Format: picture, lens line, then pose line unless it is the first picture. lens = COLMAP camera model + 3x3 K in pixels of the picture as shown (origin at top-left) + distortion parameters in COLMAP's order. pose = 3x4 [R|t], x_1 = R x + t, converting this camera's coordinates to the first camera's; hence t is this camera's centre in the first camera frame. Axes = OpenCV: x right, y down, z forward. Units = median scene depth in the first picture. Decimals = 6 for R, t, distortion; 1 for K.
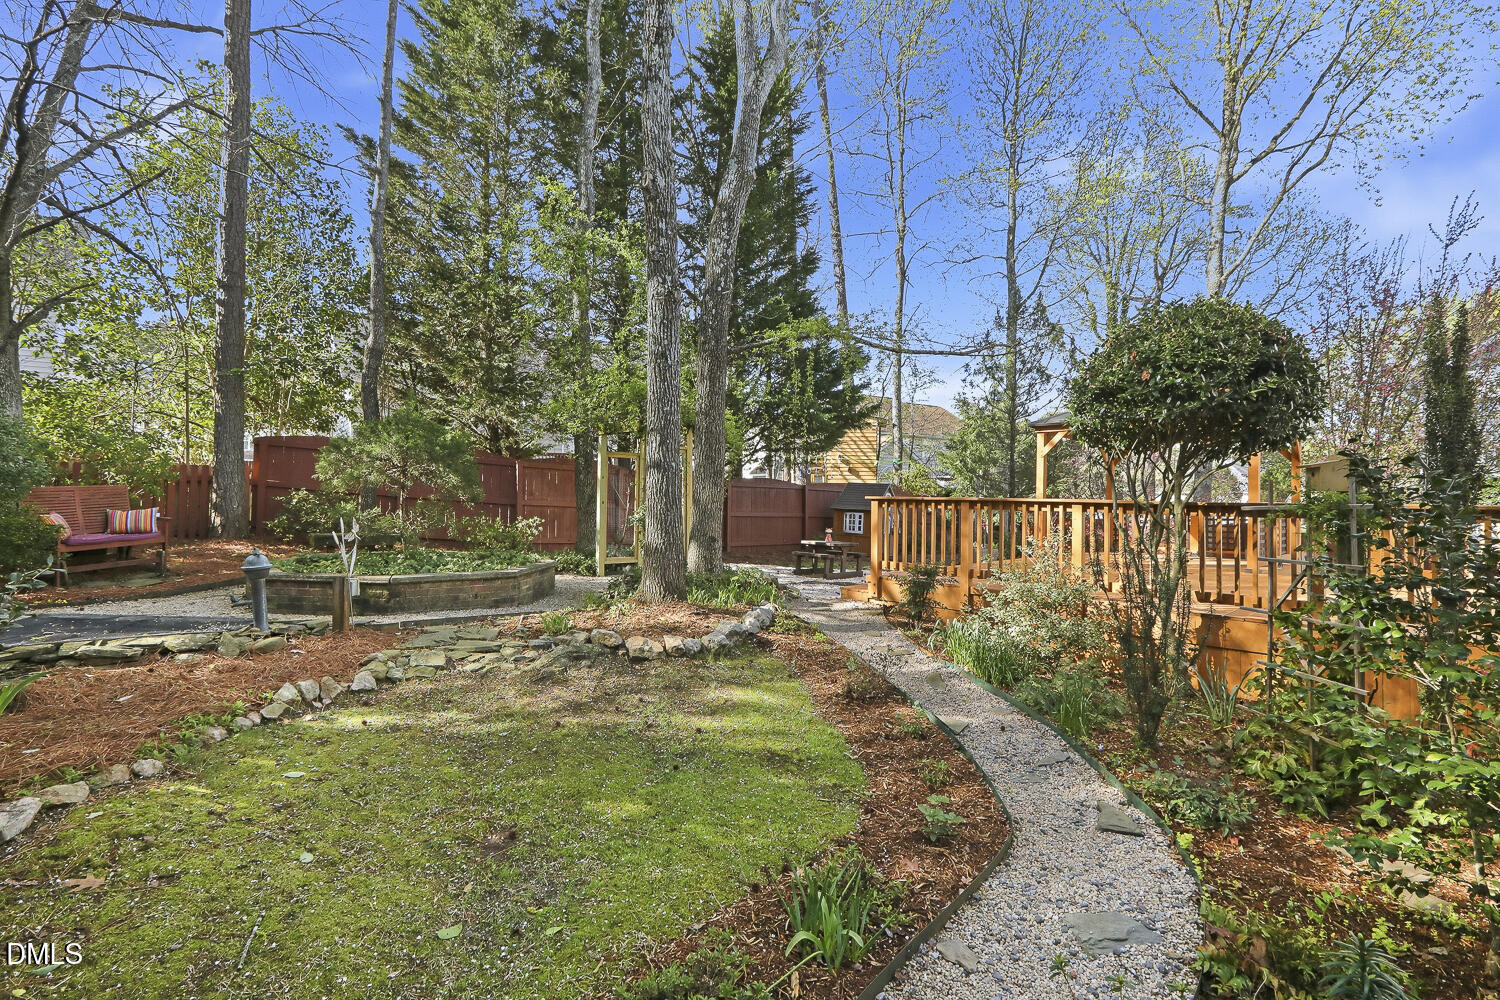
lens RADIAL K [[689.7, 0, 748.6], [0, 689.7, 478.6], [0, 0, 1]] dist [-0.028544, 0.000905]
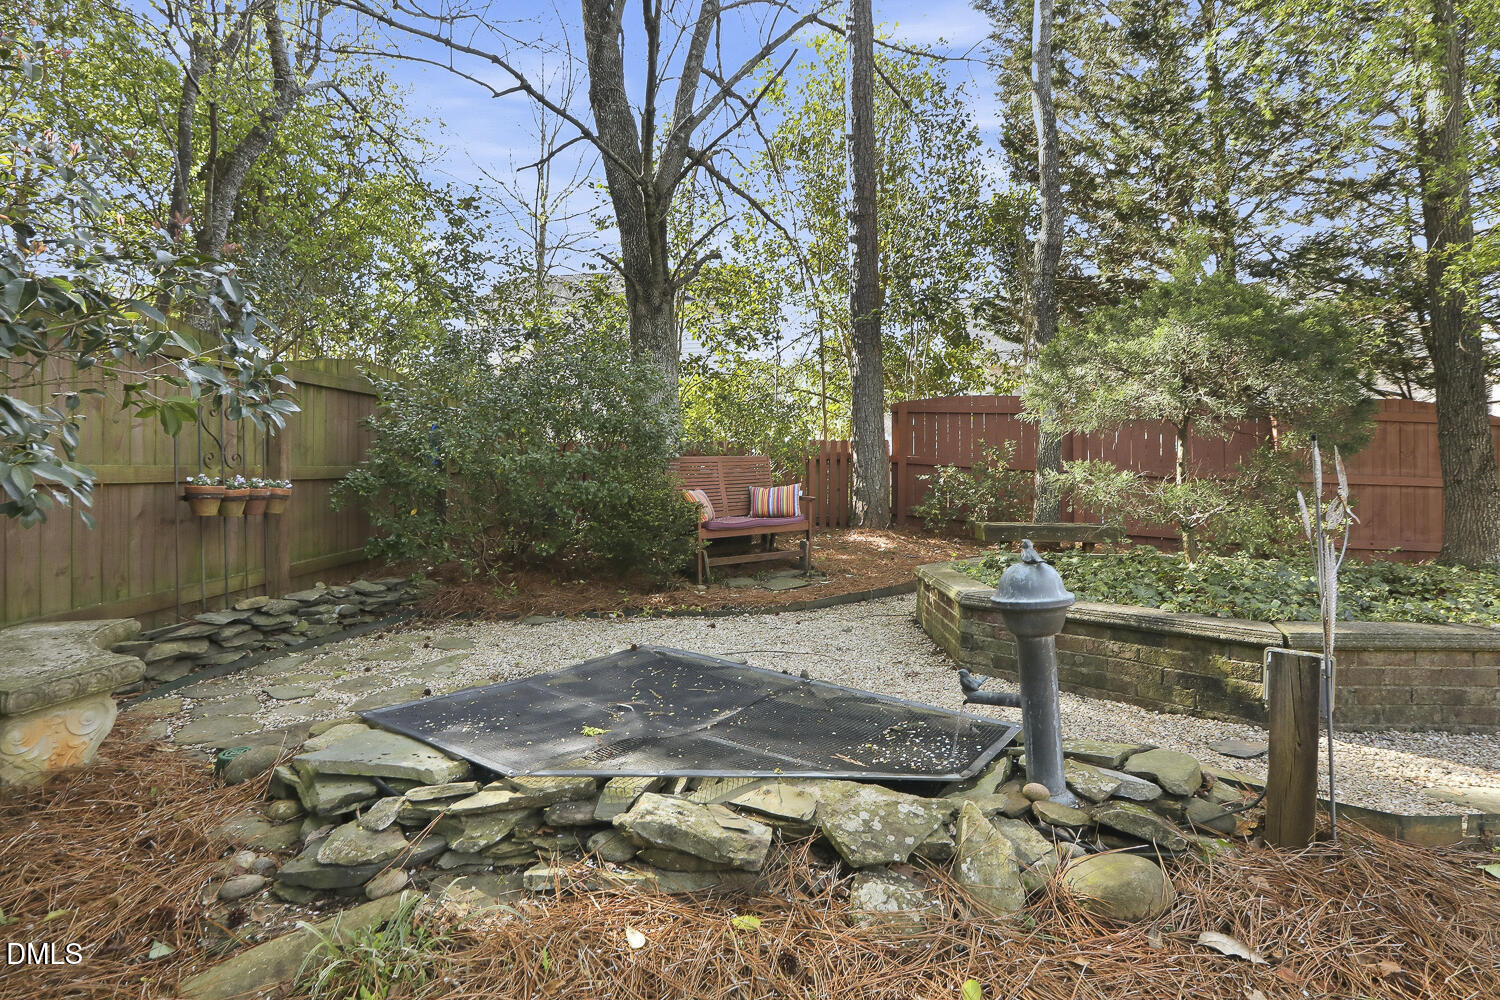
lens RADIAL K [[689.7, 0, 749.3], [0, 689.7, 500.1], [0, 0, 1]] dist [-0.028544, 0.000905]
pose [[0.701342, -0.005511, -0.712803, -0.374439], [0.028322, 0.999396, 0.020139, 0.045052], [0.712262, -0.034312, 0.701075, 0.428133]]
